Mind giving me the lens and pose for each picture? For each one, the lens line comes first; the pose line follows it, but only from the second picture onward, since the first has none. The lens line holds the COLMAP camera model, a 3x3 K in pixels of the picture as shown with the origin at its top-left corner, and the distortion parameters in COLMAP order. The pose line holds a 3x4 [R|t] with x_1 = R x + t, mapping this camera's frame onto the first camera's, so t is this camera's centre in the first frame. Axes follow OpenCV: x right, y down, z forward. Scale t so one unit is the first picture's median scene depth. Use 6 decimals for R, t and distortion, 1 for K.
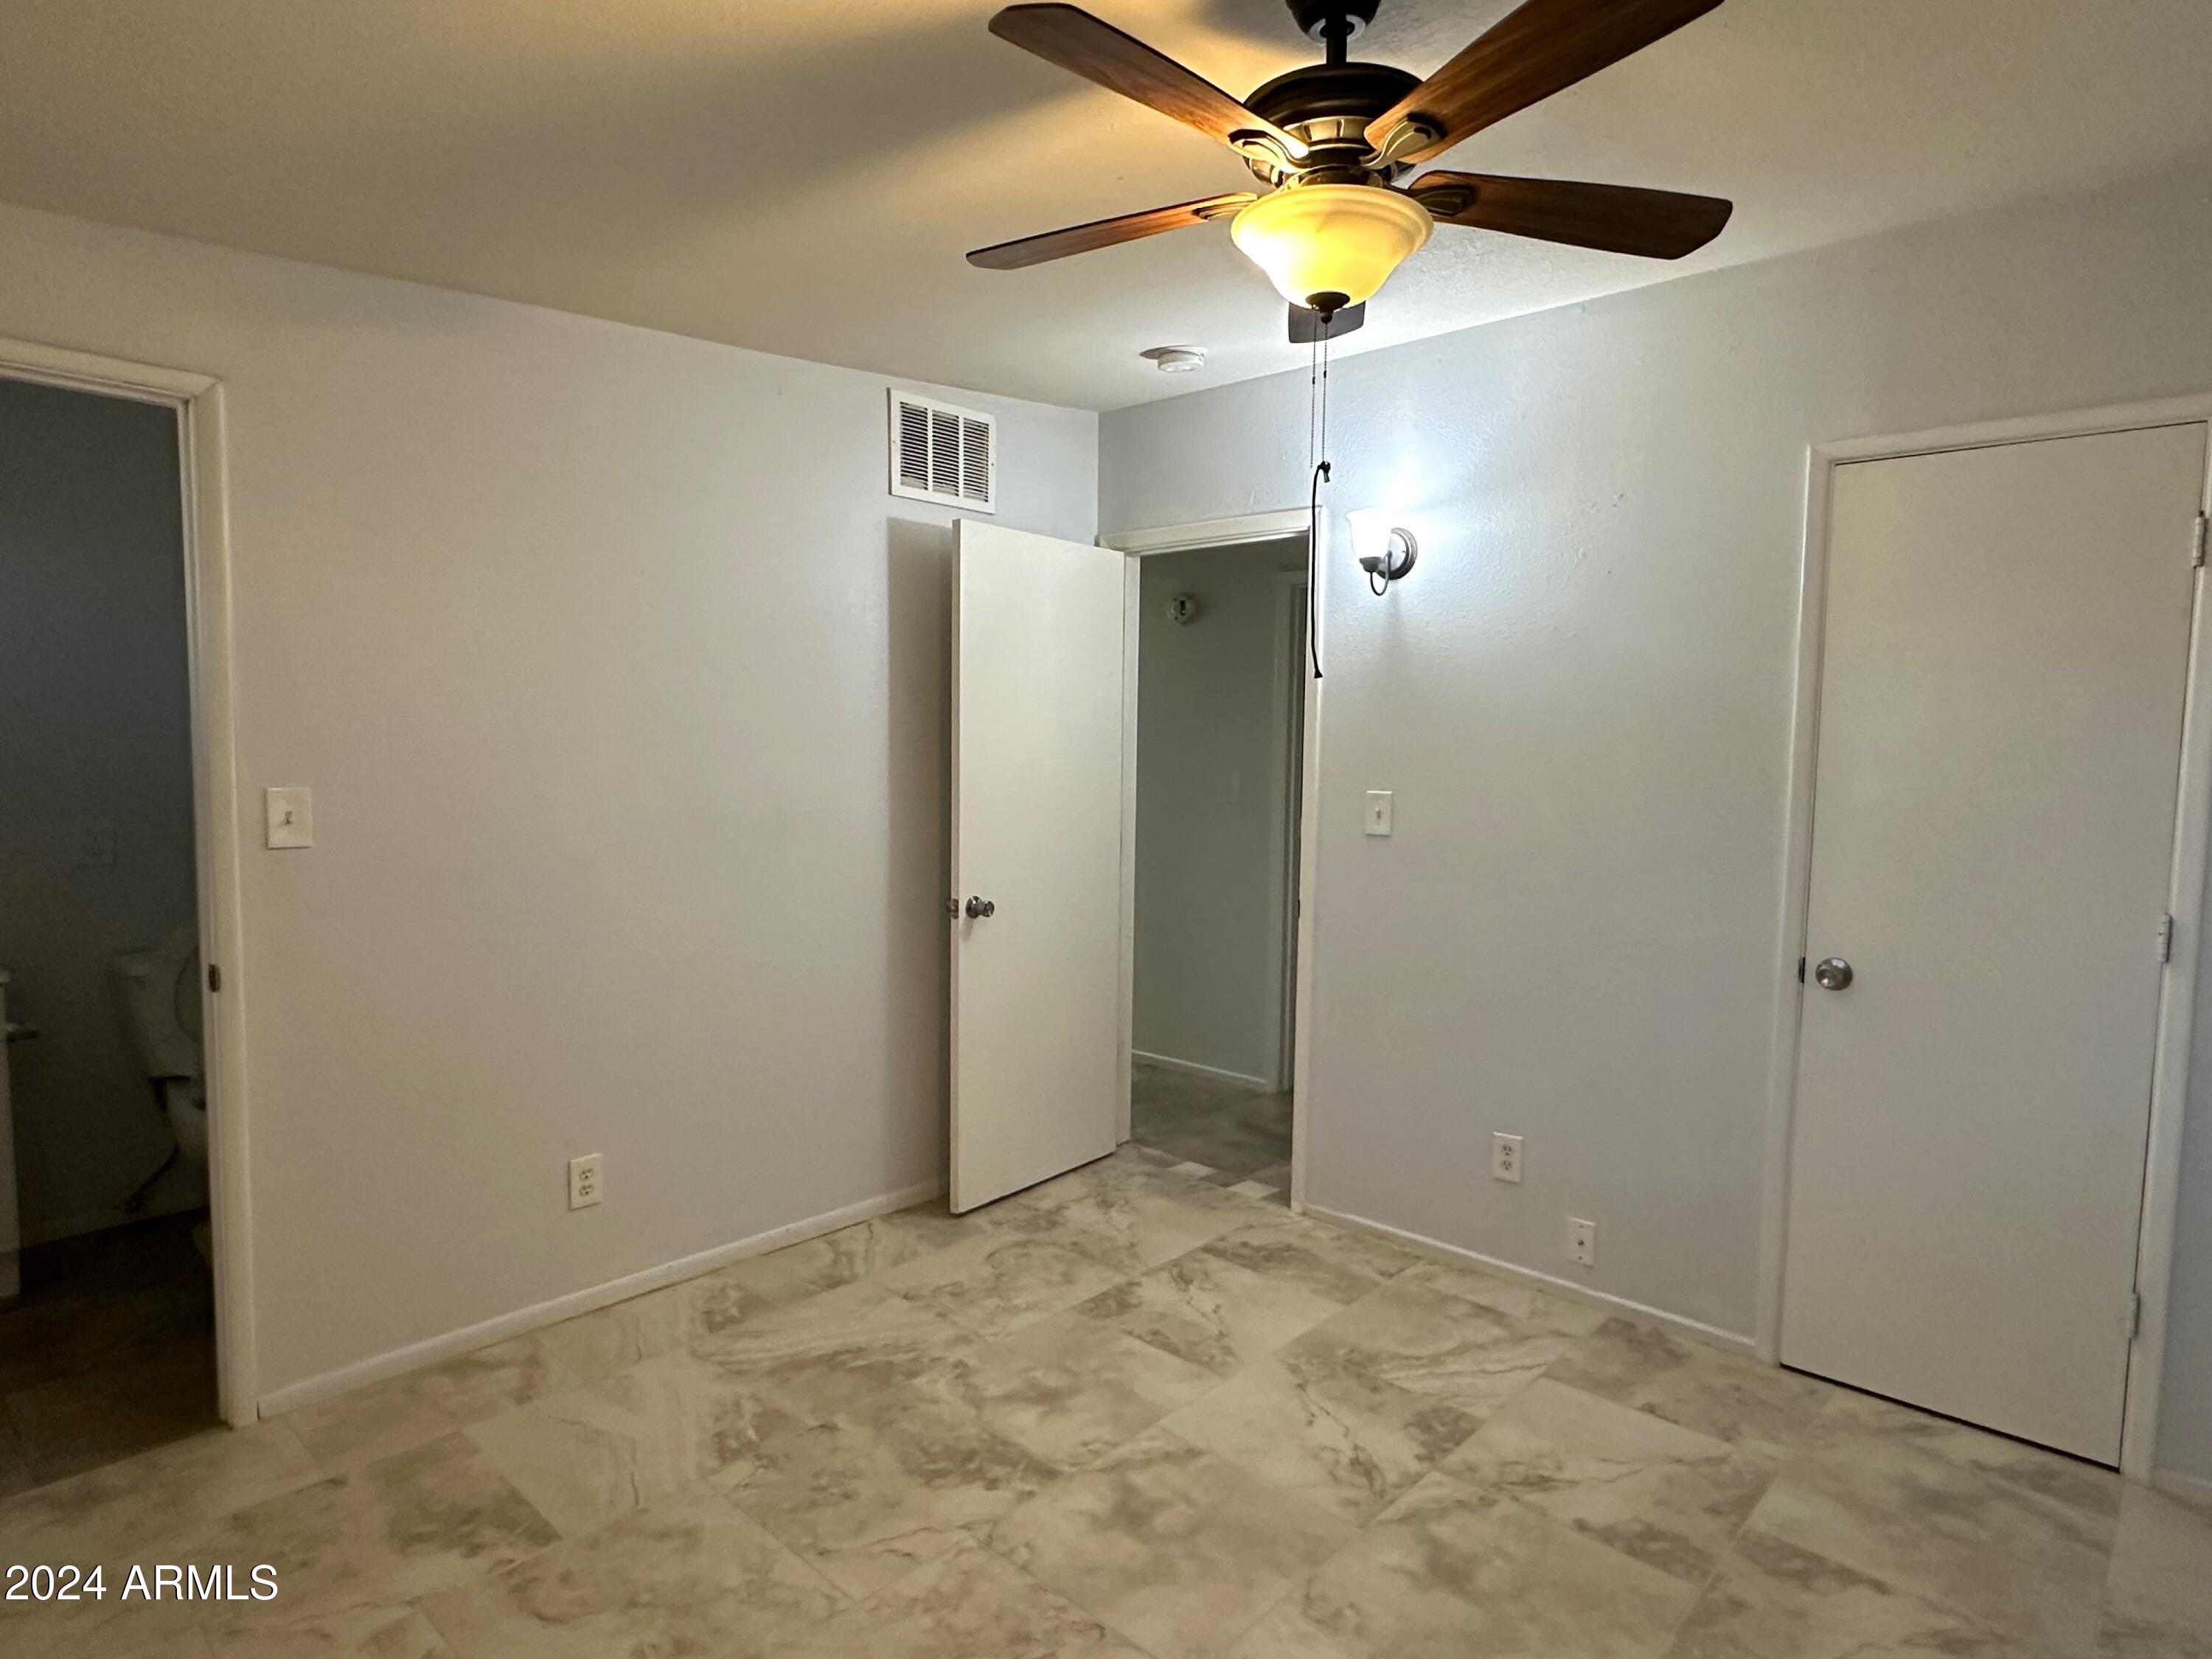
lens RADIAL K [[1200.2, 0, 1106.0], [0, 1200.2, 829.5], [0, 0, 1]] dist [0.000665, -0.015090]
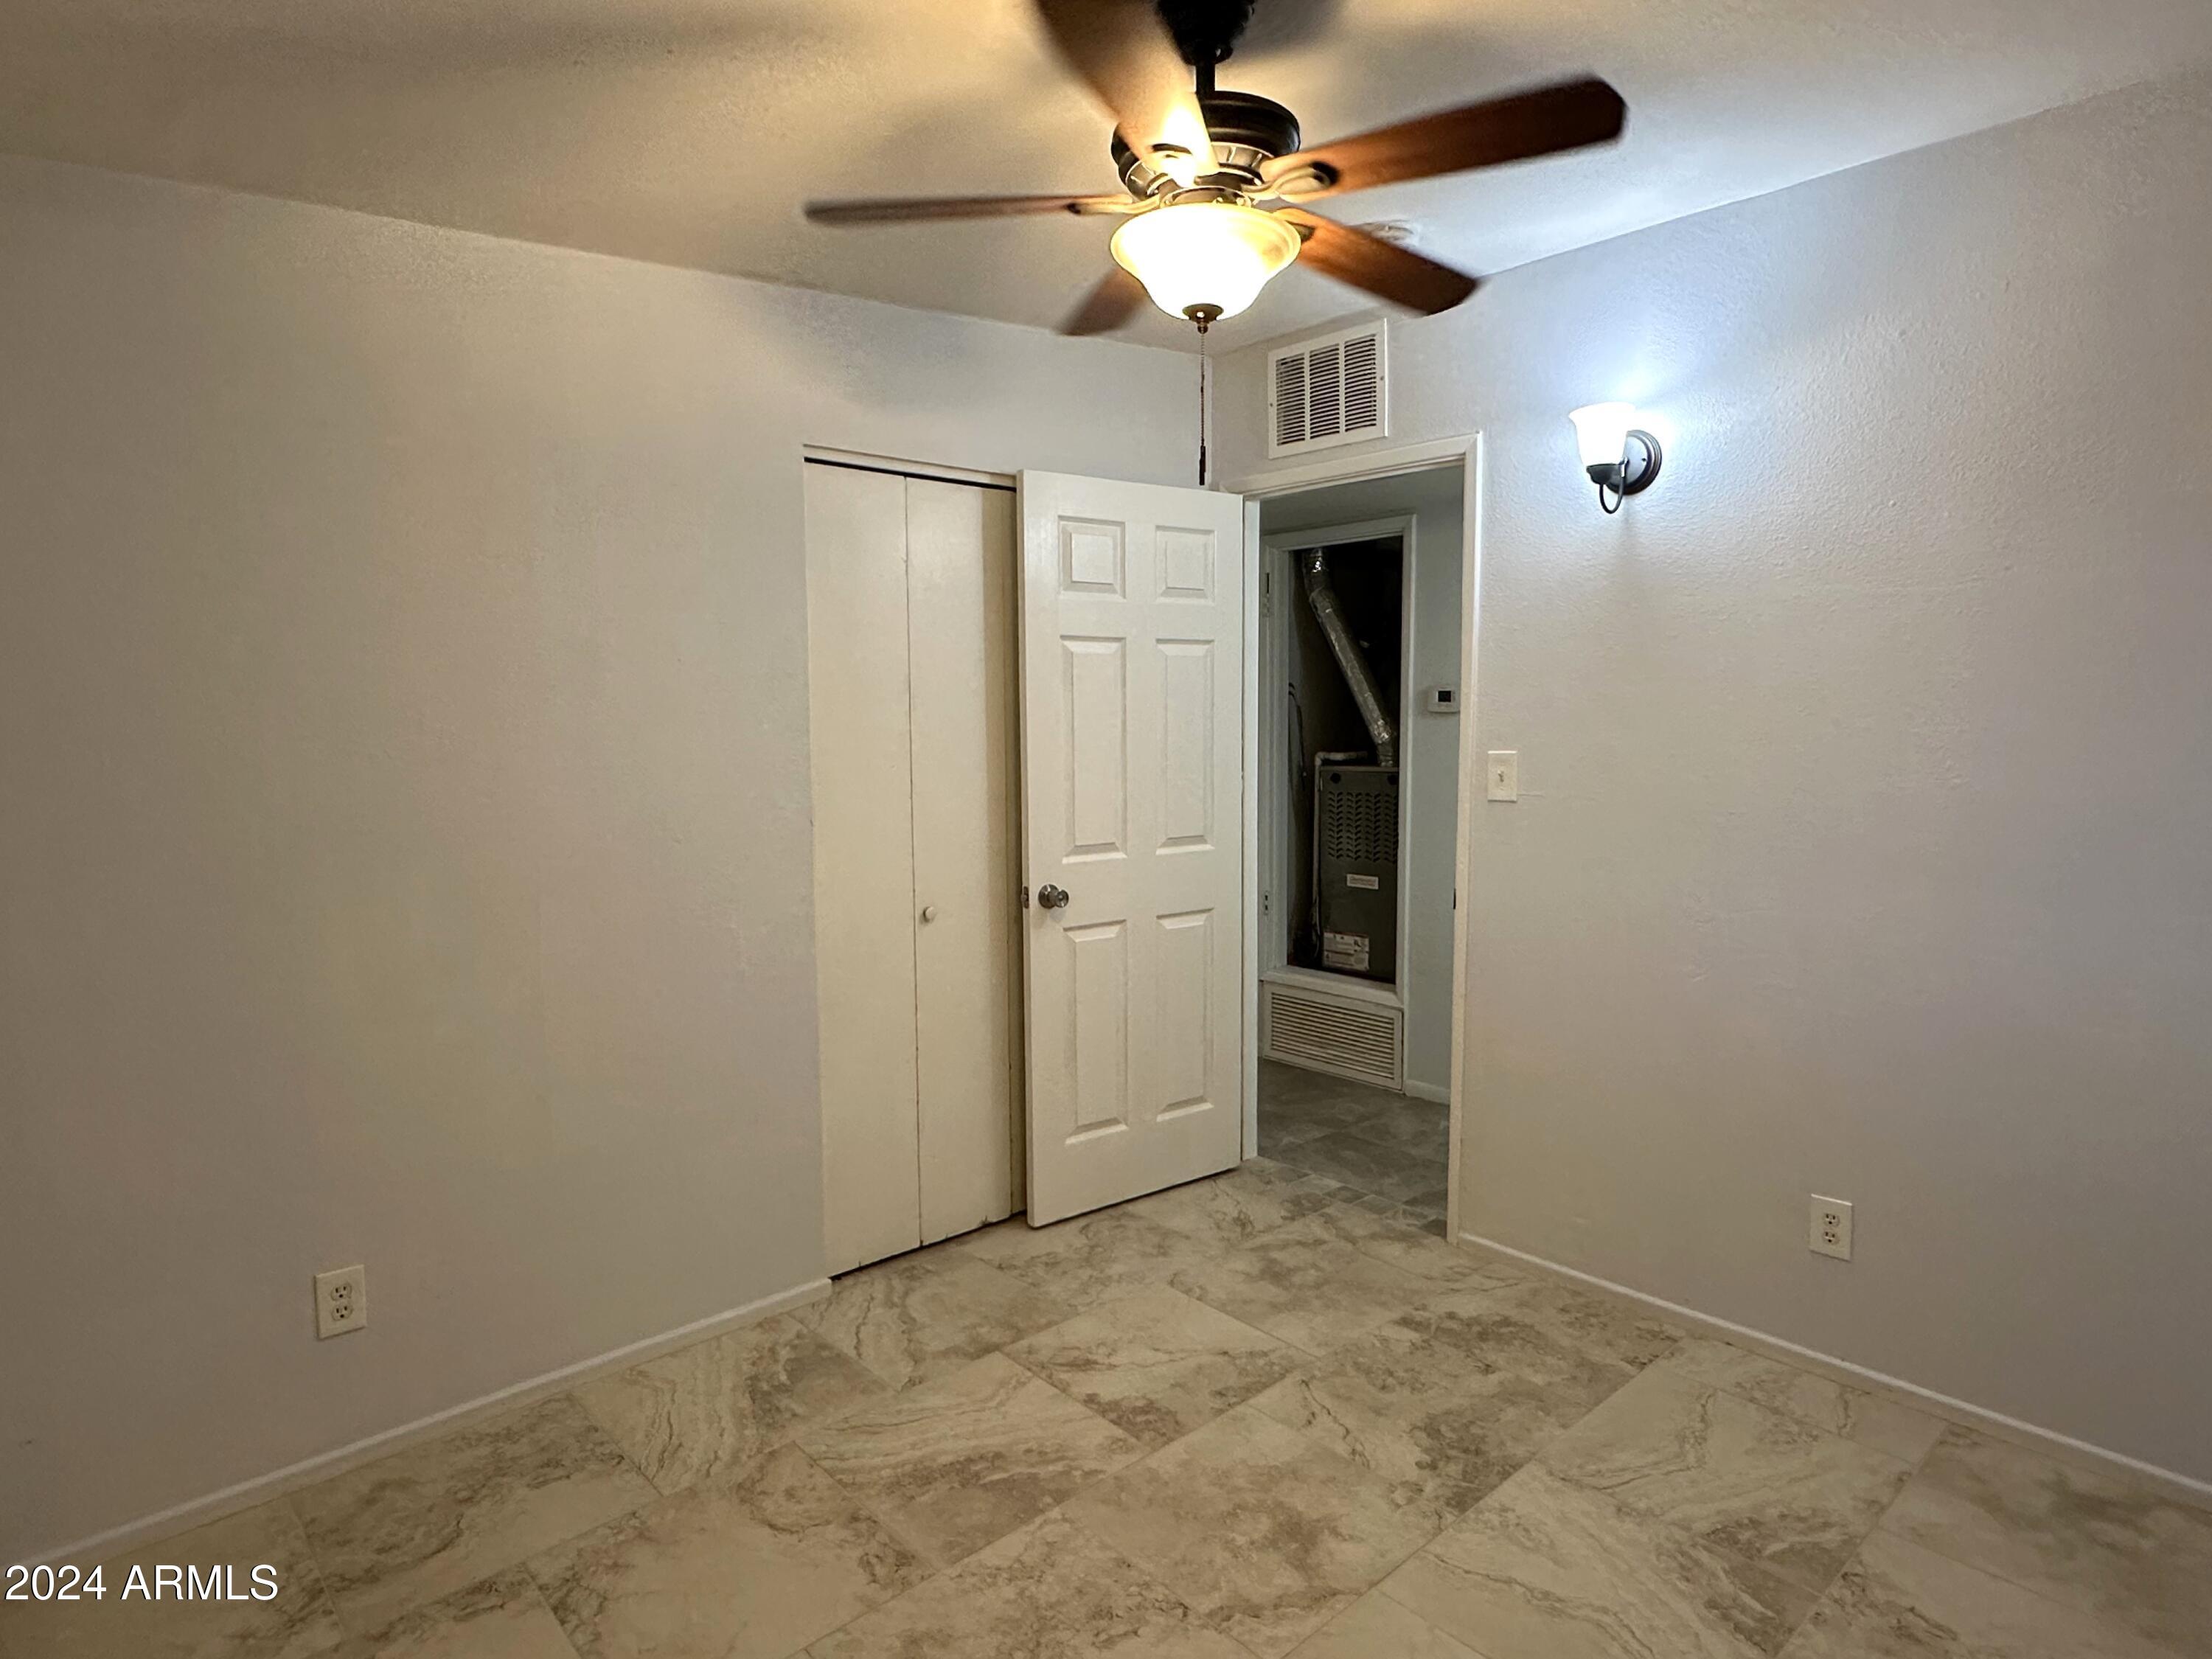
lens RADIAL K [[1225.9, 0, 1106.0], [0, 1225.9, 829.5], [0, 0, 1]] dist [-0.033097, 0.030012]
pose [[0.998181, -0.028043, -0.053361, -0.066013], [0.028815, 0.999490, 0.013756, -0.005667], [0.052948, -0.015268, 0.998481, 0.157086]]
